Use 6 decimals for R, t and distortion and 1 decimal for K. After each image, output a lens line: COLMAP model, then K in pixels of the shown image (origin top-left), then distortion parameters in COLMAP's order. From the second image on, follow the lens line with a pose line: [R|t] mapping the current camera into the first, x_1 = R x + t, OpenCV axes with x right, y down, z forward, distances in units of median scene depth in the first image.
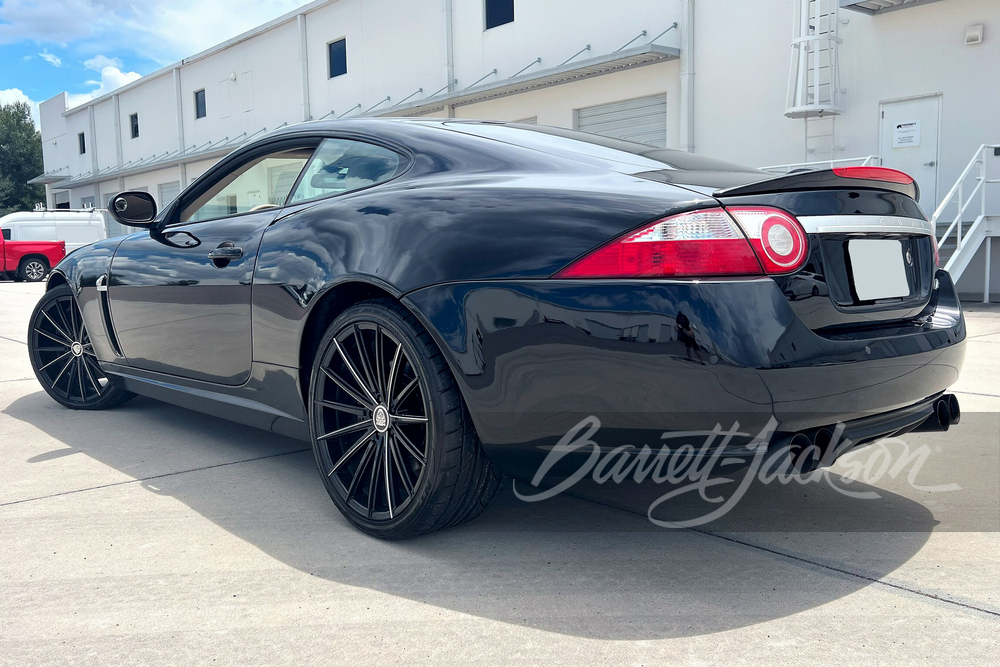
lens RADIAL K [[853.8, 0, 500.7], [0, 853.8, 299.5], [0, 0, 1]] dist [0.021742, -0.007207]
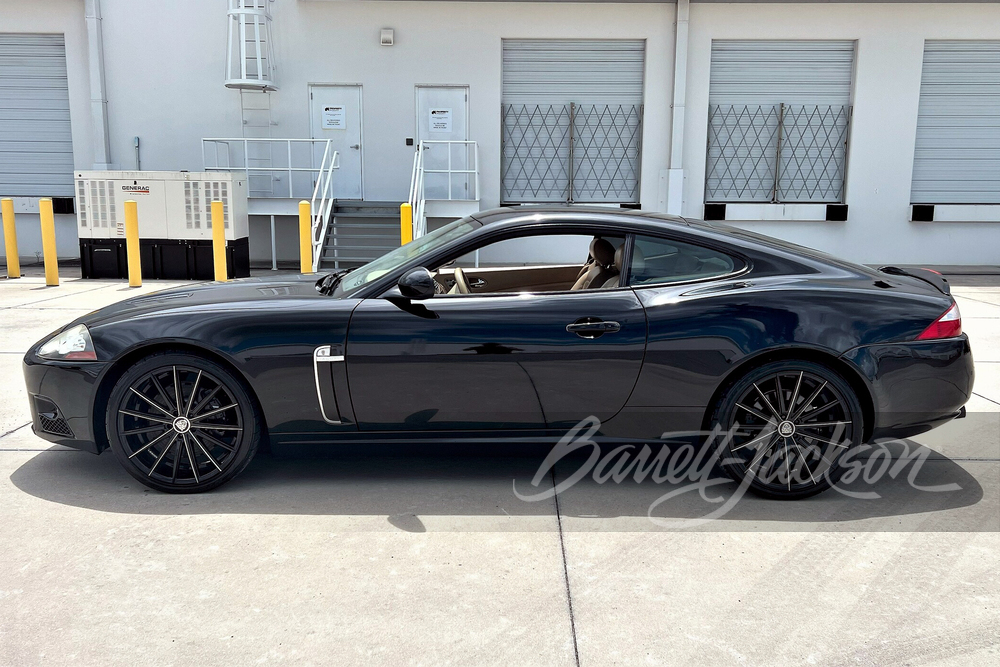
lens RADIAL K [[912.3, 0, 519.9], [0, 912.3, 317.9], [0, 0, 1]] dist [0.015197, -0.018431]
pose [[0.659419, -0.078028, 0.747715, -0.282366], [0.017669, 0.995933, 0.088349, -0.037572], [-0.751568, -0.045047, 0.658116, 0.039411]]
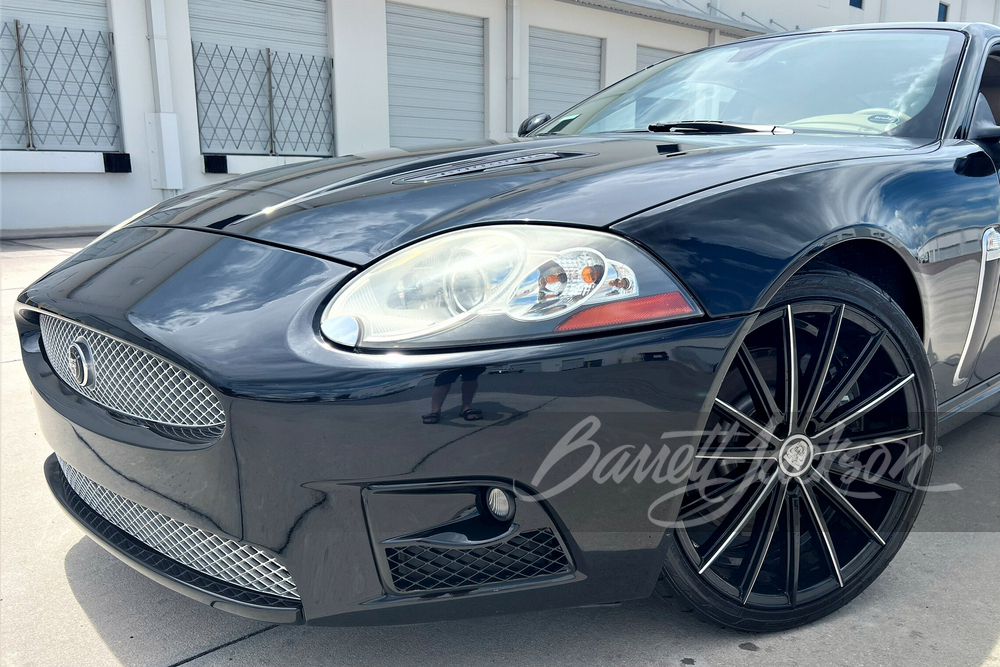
lens RADIAL K [[826.0, 0, 544.7], [0, 826.0, 371.7], [0, 0, 1]] dist [0.004298, 0.009726]
pose [[-0.034176, -0.213012, 0.976452, -0.239685], [0.043161, 0.975796, 0.214380, -0.014910], [-0.998483, 0.049471, -0.024155, 0.325662]]
